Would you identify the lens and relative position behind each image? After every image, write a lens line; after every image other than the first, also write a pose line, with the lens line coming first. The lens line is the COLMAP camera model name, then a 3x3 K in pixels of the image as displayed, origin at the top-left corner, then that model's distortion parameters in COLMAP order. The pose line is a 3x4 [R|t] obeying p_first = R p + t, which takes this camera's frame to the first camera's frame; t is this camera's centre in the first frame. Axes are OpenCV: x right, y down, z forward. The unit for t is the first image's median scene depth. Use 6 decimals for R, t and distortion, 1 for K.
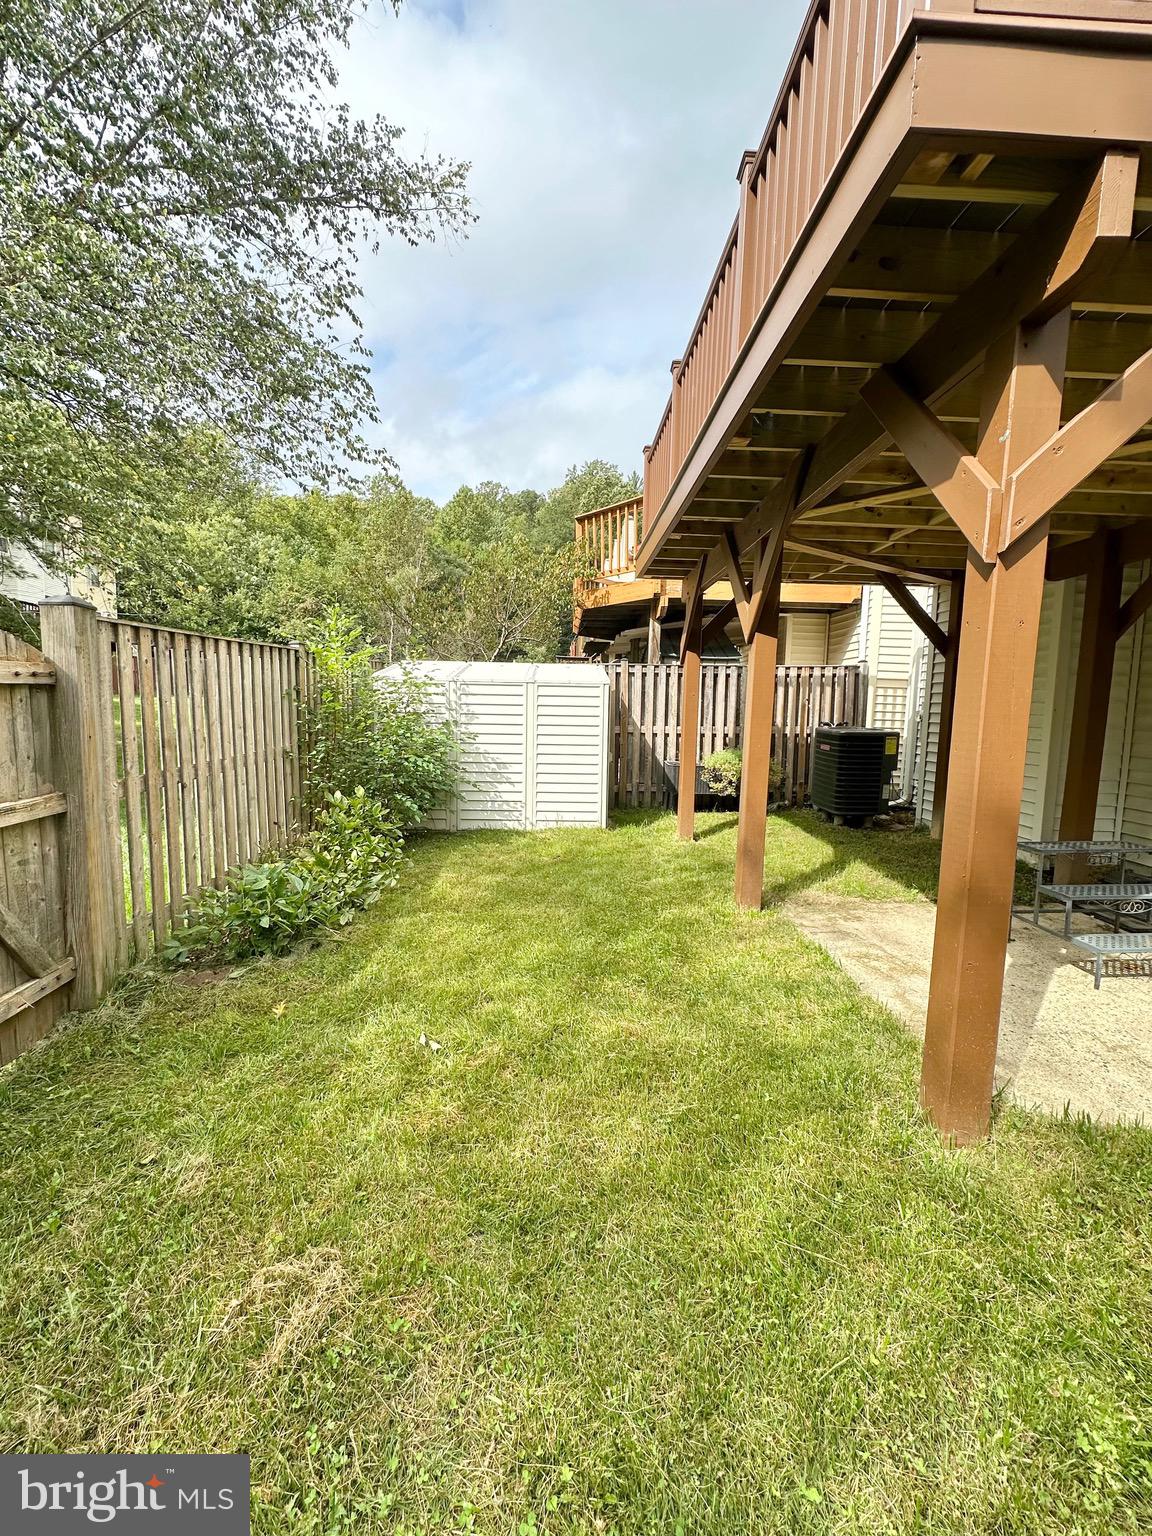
lens RADIAL K [[613.5, 0, 577.6], [0, 613.5, 771.1], [0, 0, 1]] dist [-0.004151, 0.000958]
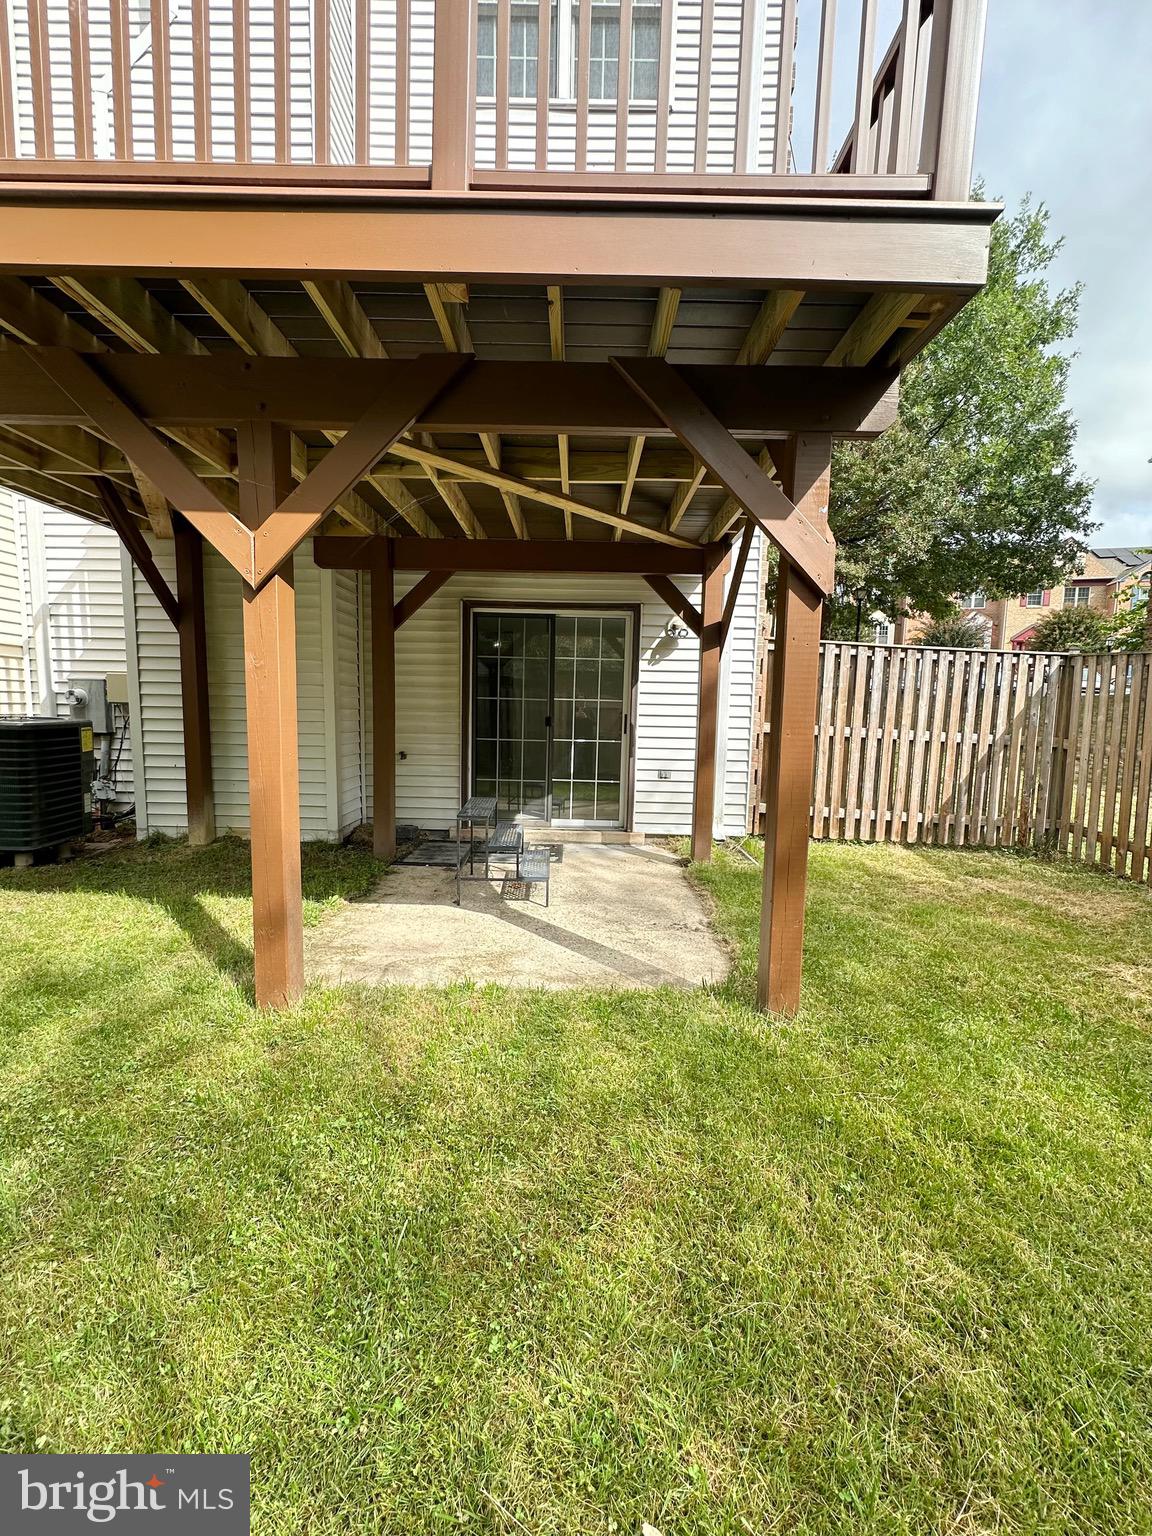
lens RADIAL K [[613.5, 0, 575.5], [0, 613.5, 764.1], [0, 0, 1]] dist [-0.004151, 0.000958]
pose [[0.029545, -0.120569, 0.992265, -0.325343], [0.090296, 0.988962, 0.117479, -0.075294], [-0.995477, 0.086126, 0.040106, 0.649721]]
